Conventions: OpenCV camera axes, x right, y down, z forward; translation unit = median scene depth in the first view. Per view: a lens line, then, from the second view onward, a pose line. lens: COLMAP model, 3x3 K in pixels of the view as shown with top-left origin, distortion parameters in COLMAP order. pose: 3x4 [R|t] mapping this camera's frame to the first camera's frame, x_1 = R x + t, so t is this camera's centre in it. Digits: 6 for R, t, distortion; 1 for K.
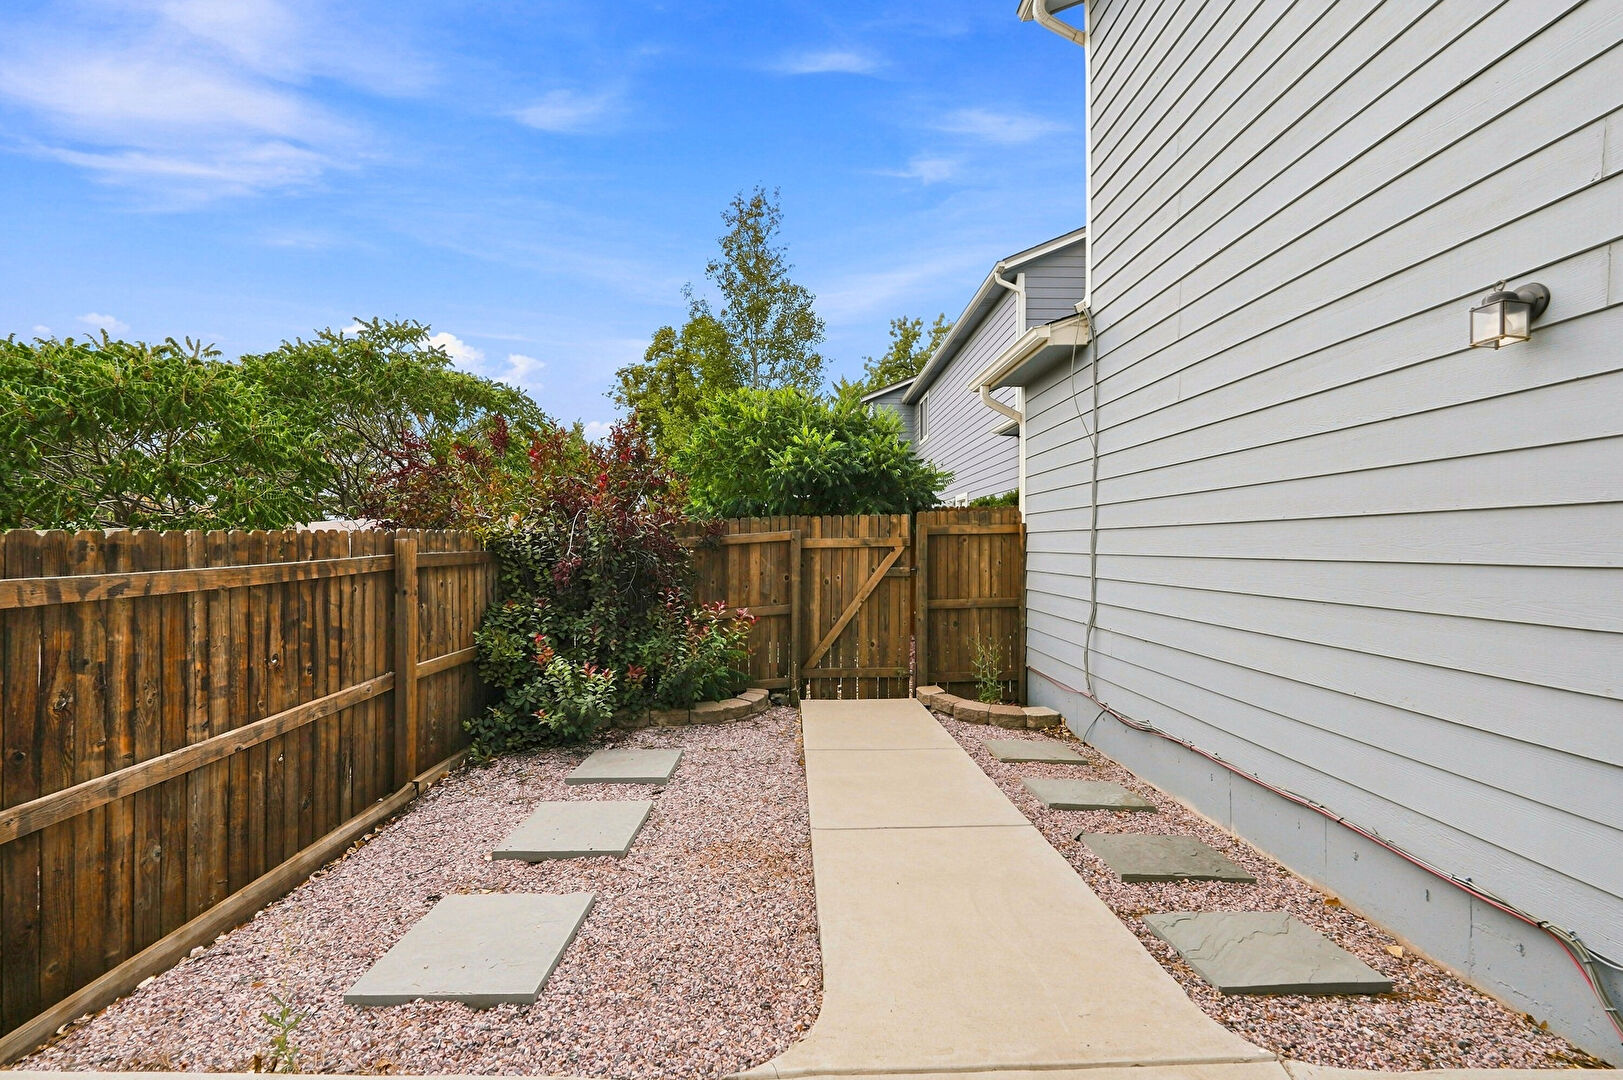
lens RADIAL K [[649.8, 0, 810.1], [0, 649.8, 543.8], [0, 0, 1]] dist [-0.008684, -0.001260]
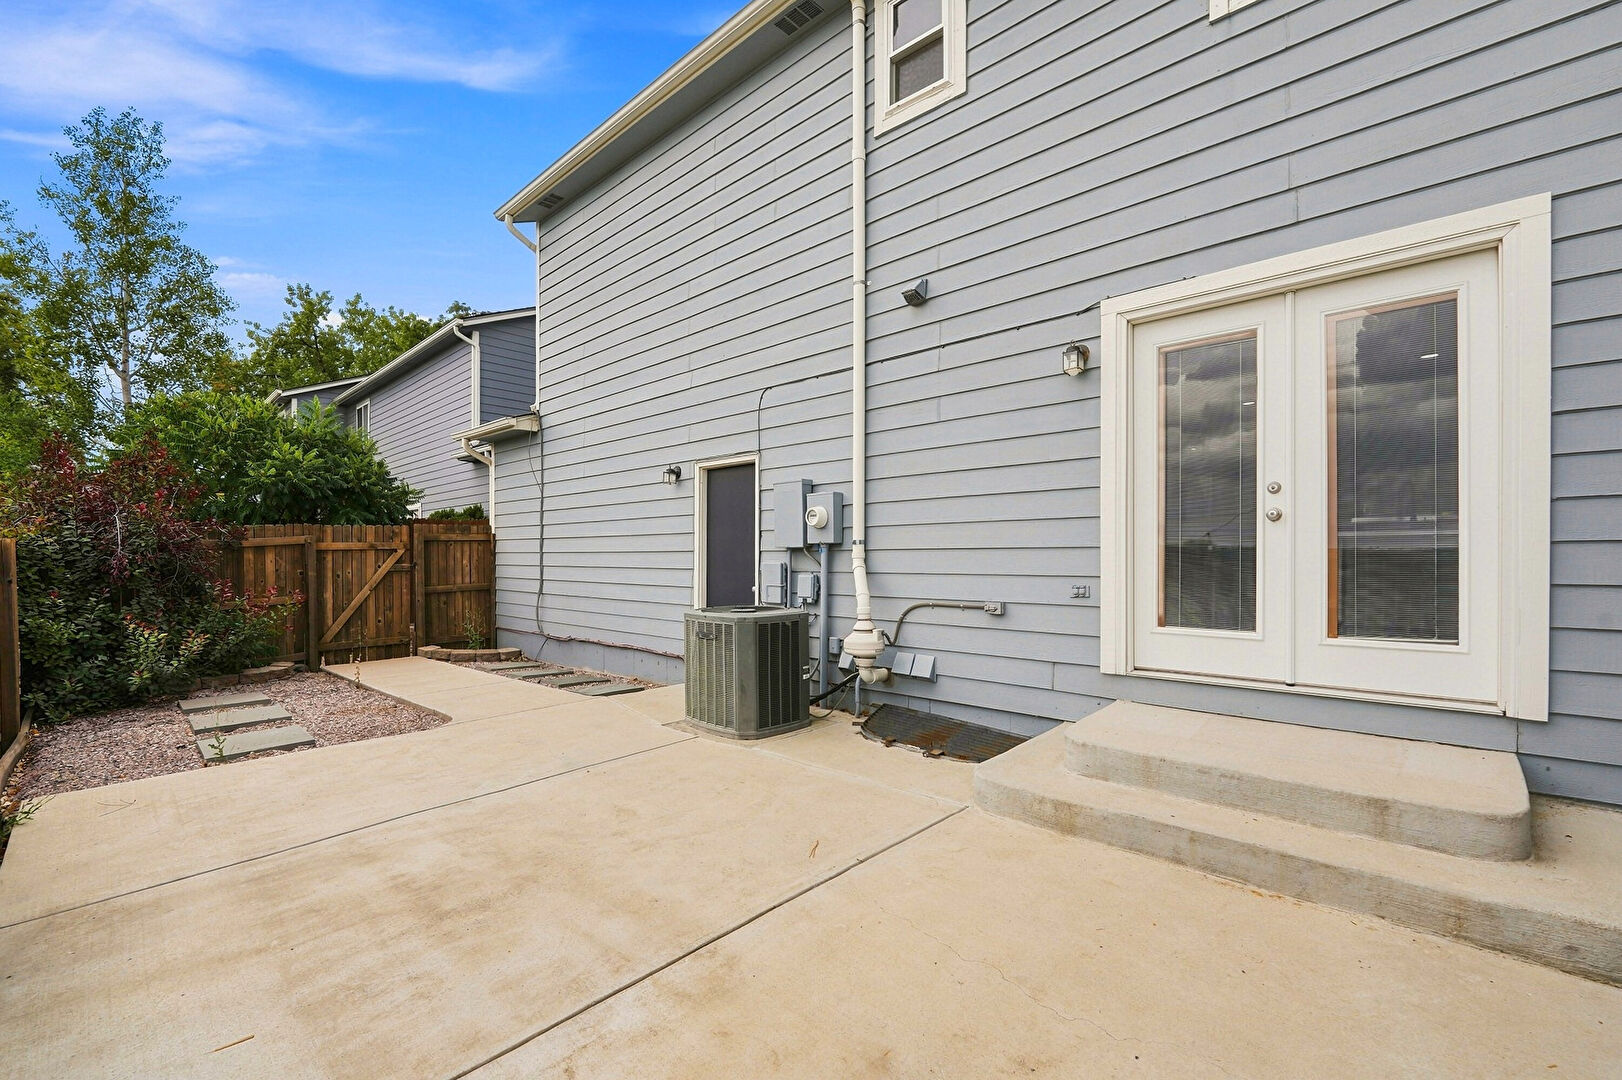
lens RADIAL K [[681.9, 0, 787.3], [0, 681.9, 556.8], [0, 0, 1]] dist [-0.000690, -0.000244]
pose [[0.707806, -0.005917, 0.706382, -0.300944], [0.001060, 0.999973, 0.007313, 0.011278], [-0.706406, -0.004427, 0.707793, -0.592329]]
